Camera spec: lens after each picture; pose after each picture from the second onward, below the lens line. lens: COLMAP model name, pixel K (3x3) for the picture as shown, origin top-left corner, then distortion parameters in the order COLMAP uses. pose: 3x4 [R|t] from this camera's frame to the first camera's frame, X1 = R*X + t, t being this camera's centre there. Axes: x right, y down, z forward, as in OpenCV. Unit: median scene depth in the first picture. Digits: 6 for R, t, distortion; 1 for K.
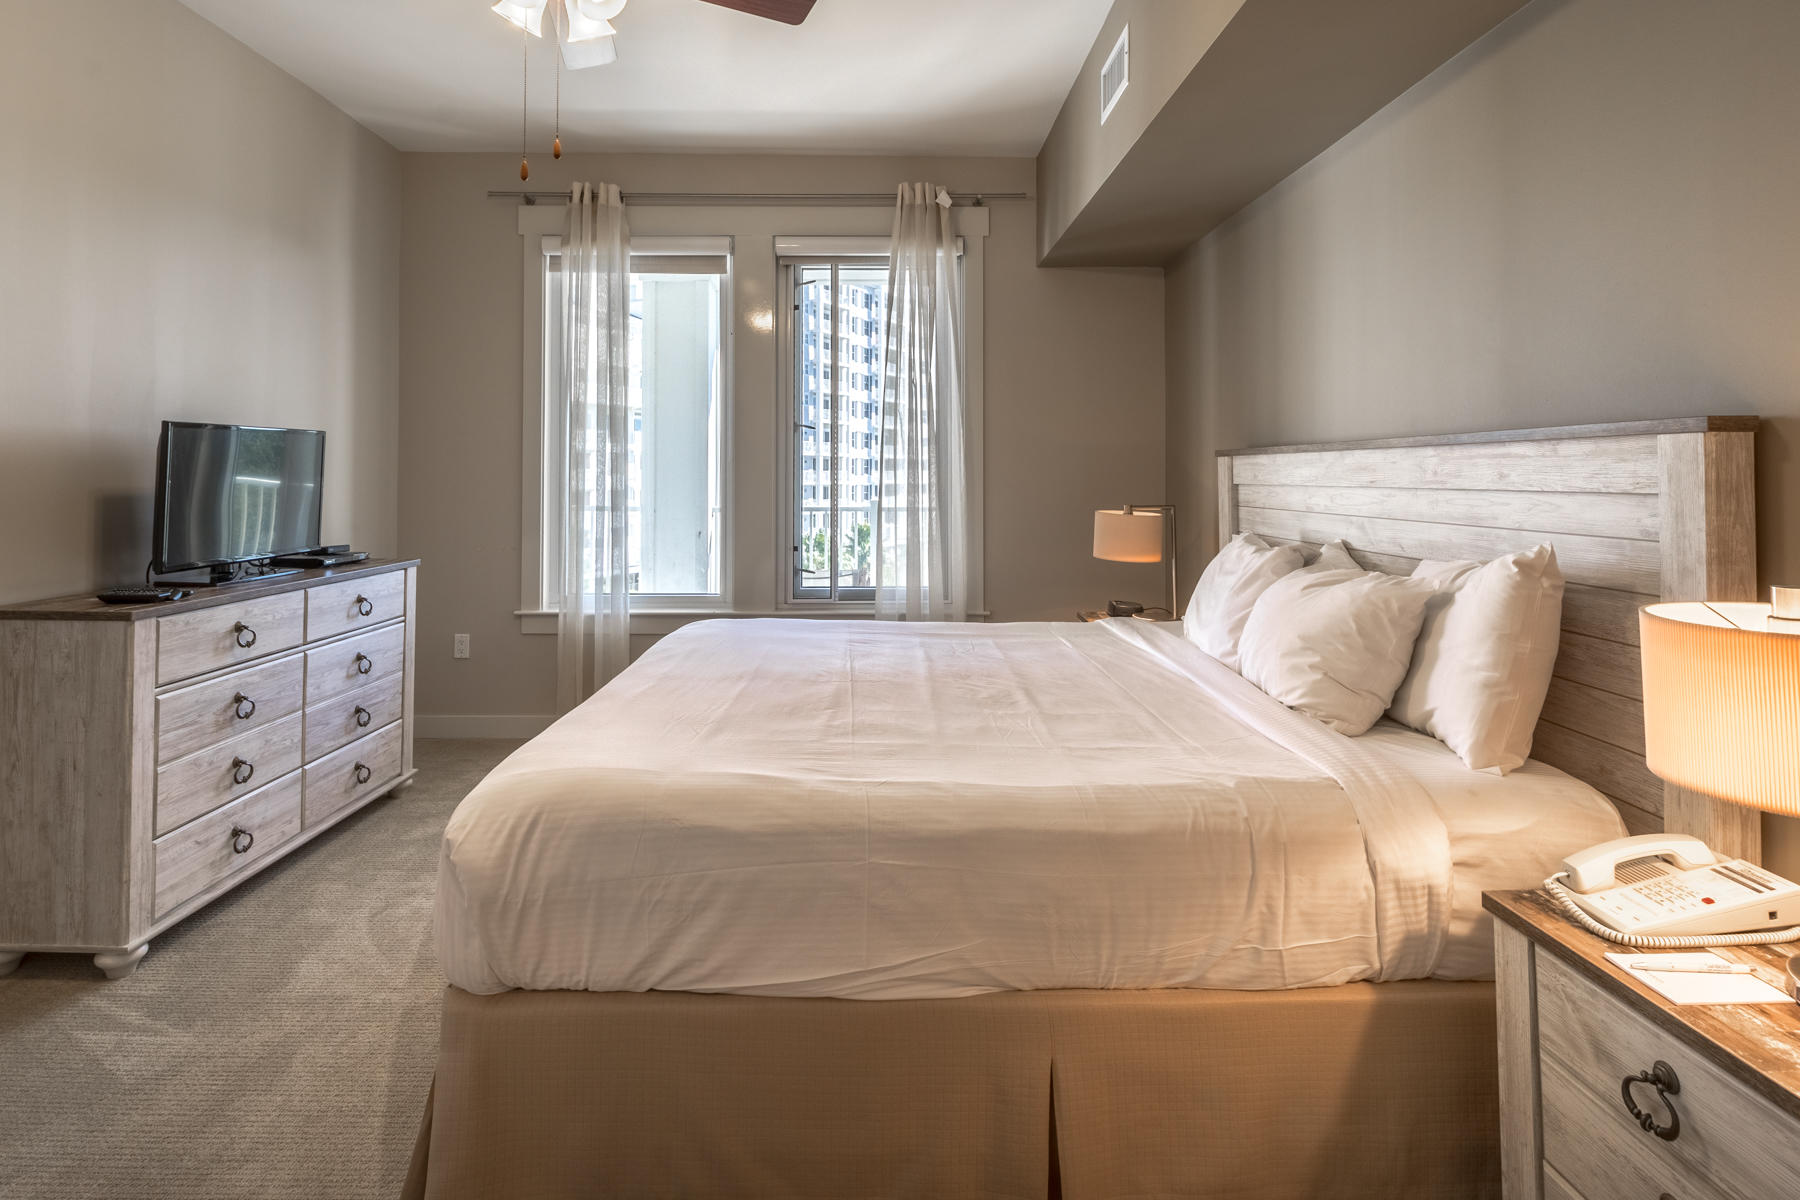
lens RADIAL K [[932.2, 0, 963.9], [0, 932.2, 454.0], [0, 0, 1]] dist [0.003123, 0.000908]
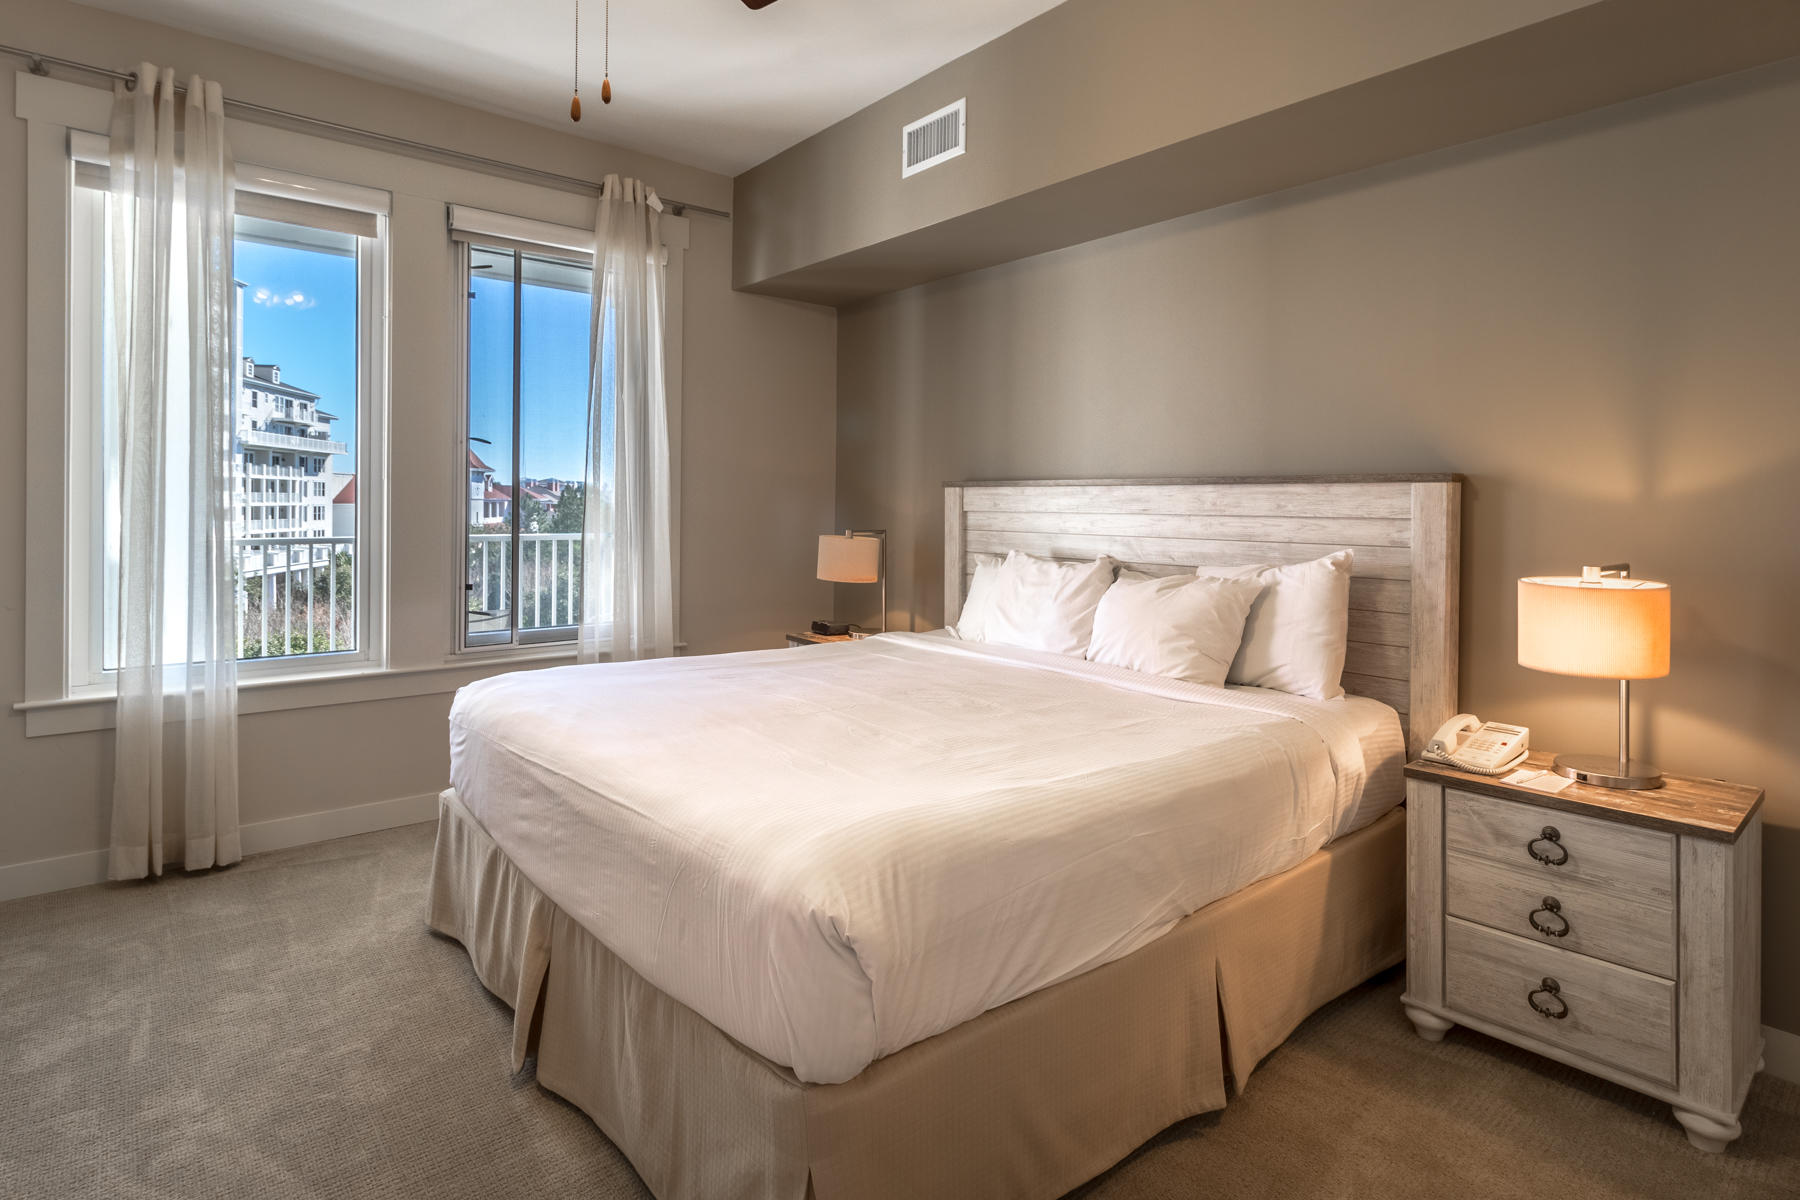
lens RADIAL K [[910.7, 0, 968.3], [0, 910.7, 501.9], [0, 0, 1]] dist [0.000151, 0.000489]
pose [[0.775947, 0.009295, 0.630730, -0.631204], [-0.024013, 0.999602, 0.014810, 0.005737], [-0.630341, -0.026638, 0.775861, 0.169490]]
